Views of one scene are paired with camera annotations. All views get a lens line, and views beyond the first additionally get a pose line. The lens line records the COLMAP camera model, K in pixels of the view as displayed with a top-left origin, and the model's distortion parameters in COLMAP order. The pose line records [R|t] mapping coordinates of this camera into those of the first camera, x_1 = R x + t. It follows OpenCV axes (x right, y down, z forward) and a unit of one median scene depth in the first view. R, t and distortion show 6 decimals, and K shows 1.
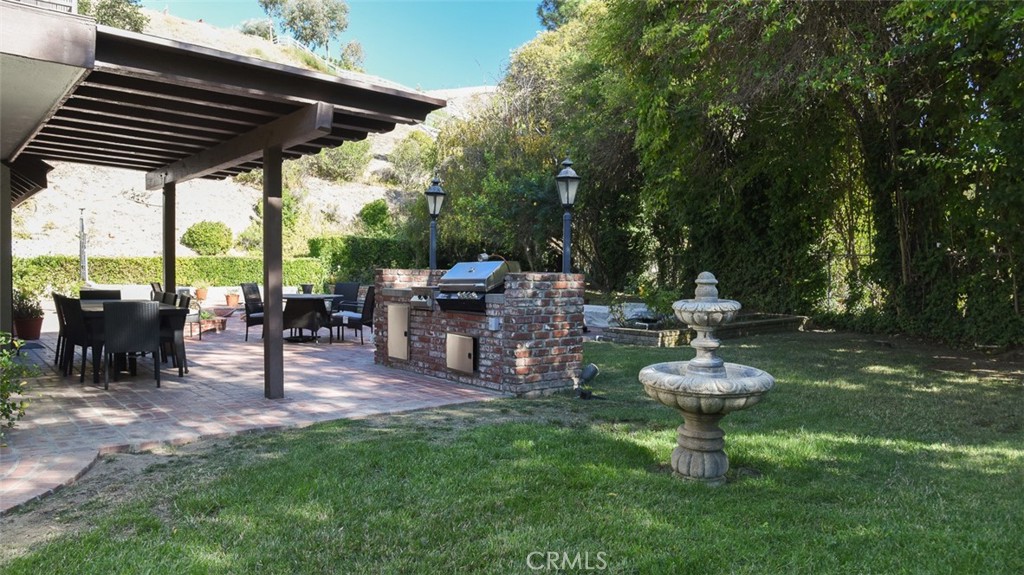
lens RADIAL K [[746.1, 0, 512.2], [0, 746.1, 302.4], [0, 0, 1]] dist [-0.009747, -0.000321]
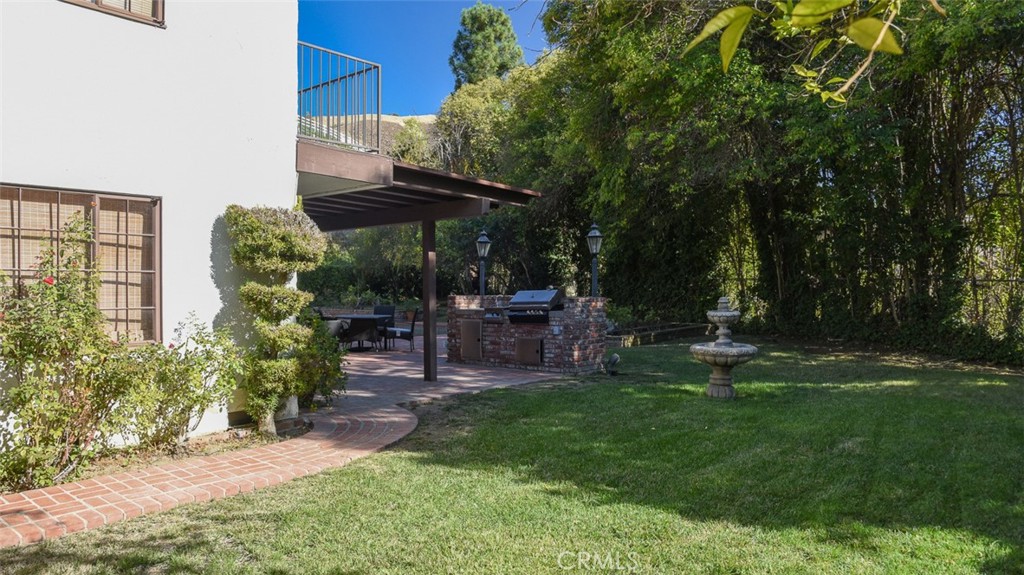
lens RADIAL K [[746.1, 0, 512.2], [0, 746.1, 302.4], [0, 0, 1]] dist [-0.009747, -0.000321]
pose [[0.983243, -0.018404, 0.181371, -0.266375], [0.023064, 0.999455, -0.023620, 0.003632], [-0.180837, 0.027408, 0.983131, -0.351968]]
